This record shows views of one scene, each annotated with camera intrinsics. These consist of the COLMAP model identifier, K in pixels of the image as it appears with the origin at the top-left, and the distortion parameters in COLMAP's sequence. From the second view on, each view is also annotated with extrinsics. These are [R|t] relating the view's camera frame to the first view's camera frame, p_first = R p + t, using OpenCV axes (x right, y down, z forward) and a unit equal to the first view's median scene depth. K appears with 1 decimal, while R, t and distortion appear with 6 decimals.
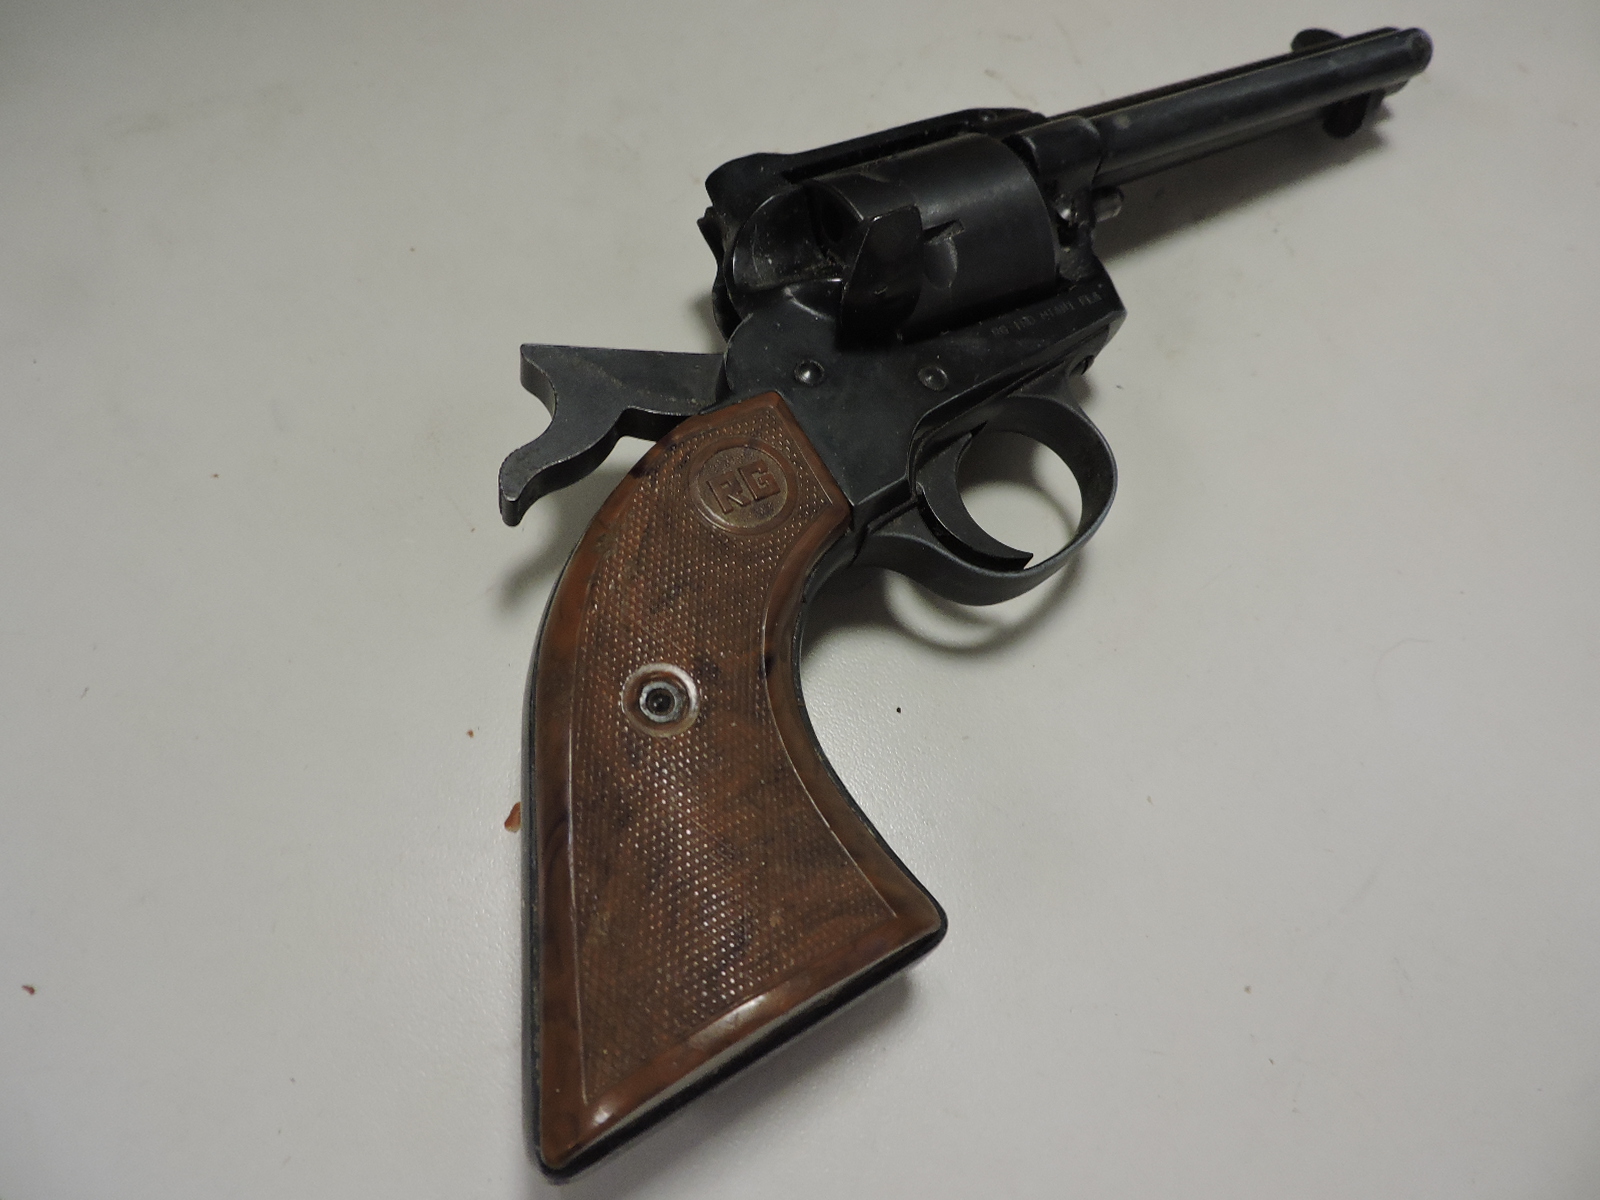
lens RADIAL K [[1109.4, 0, 810.7], [0, 1109.4, 601.8], [0, 0, 1]] dist [-0.003548, -0.001798]
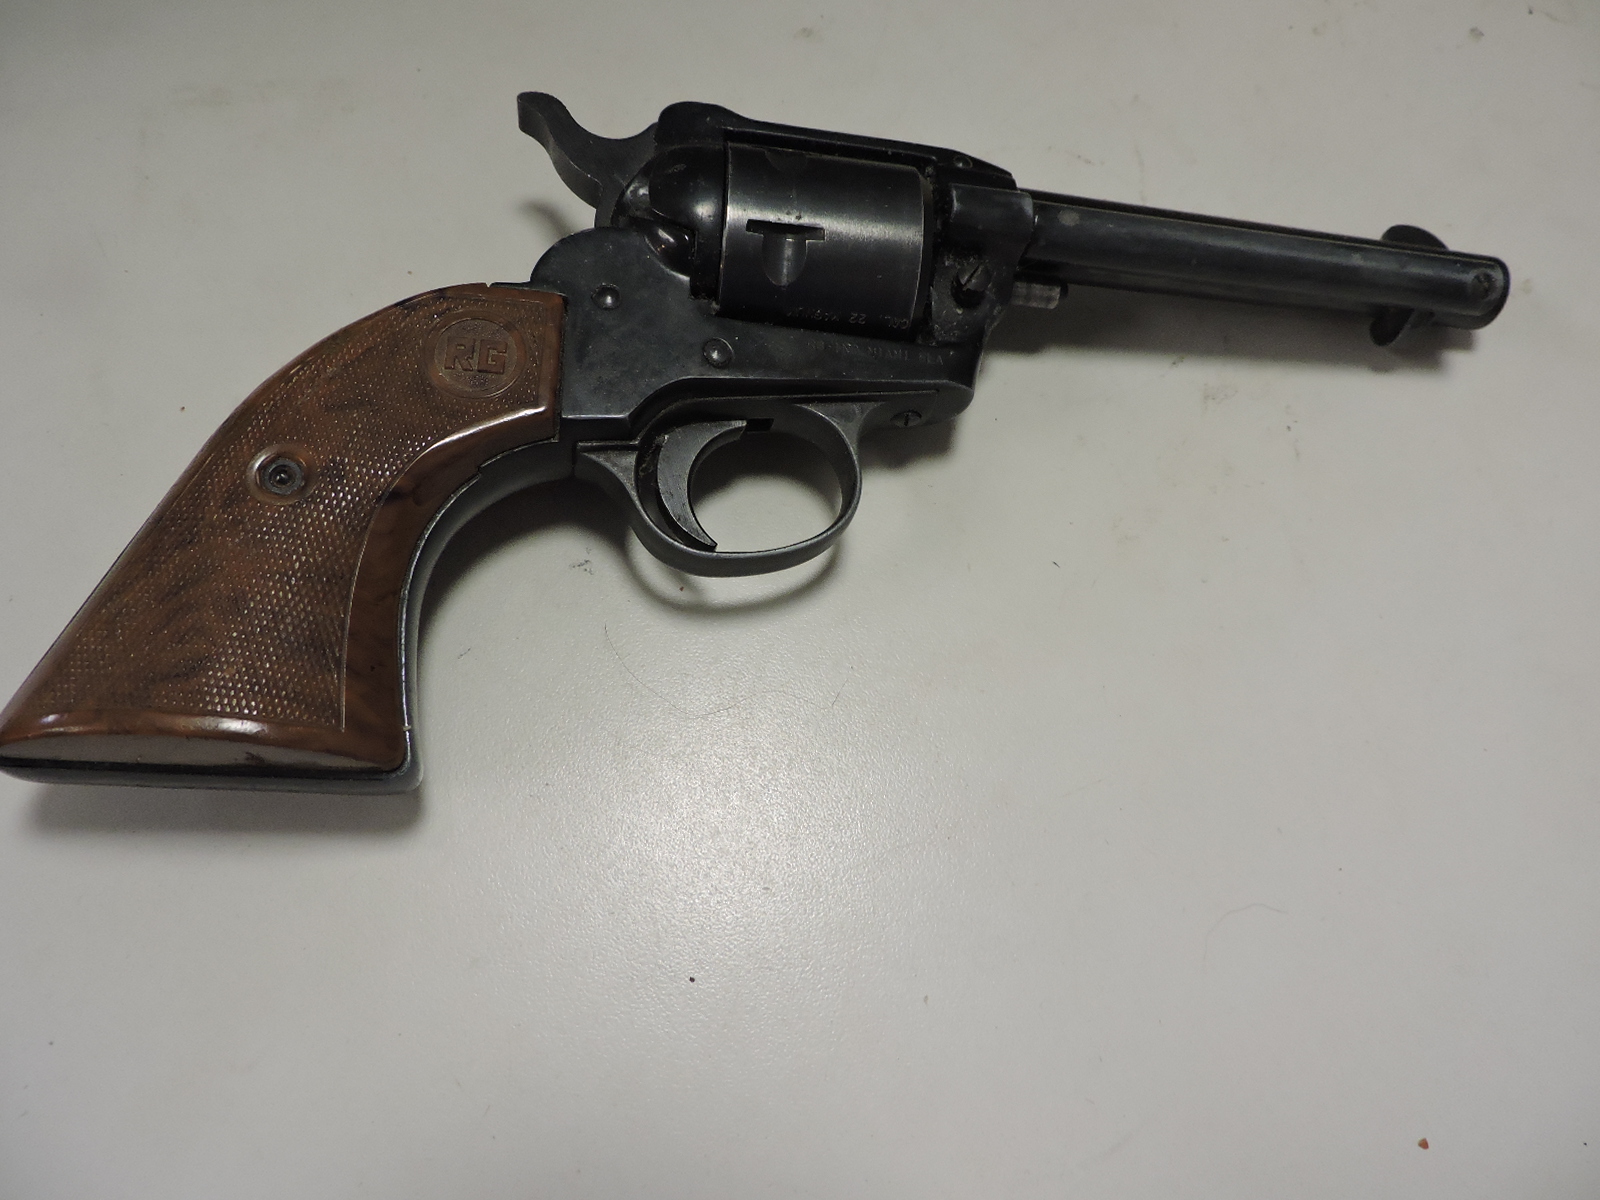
lens RADIAL K [[1109.4, 0, 810.7], [0, 1109.4, 601.8], [0, 0, 1]] dist [-0.003548, -0.001798]
pose [[0.848972, 0.474321, -0.232951, 0.478324], [-0.468546, 0.879510, 0.083224, -0.108260], [0.244358, 0.038493, 0.968921, 0.007332]]
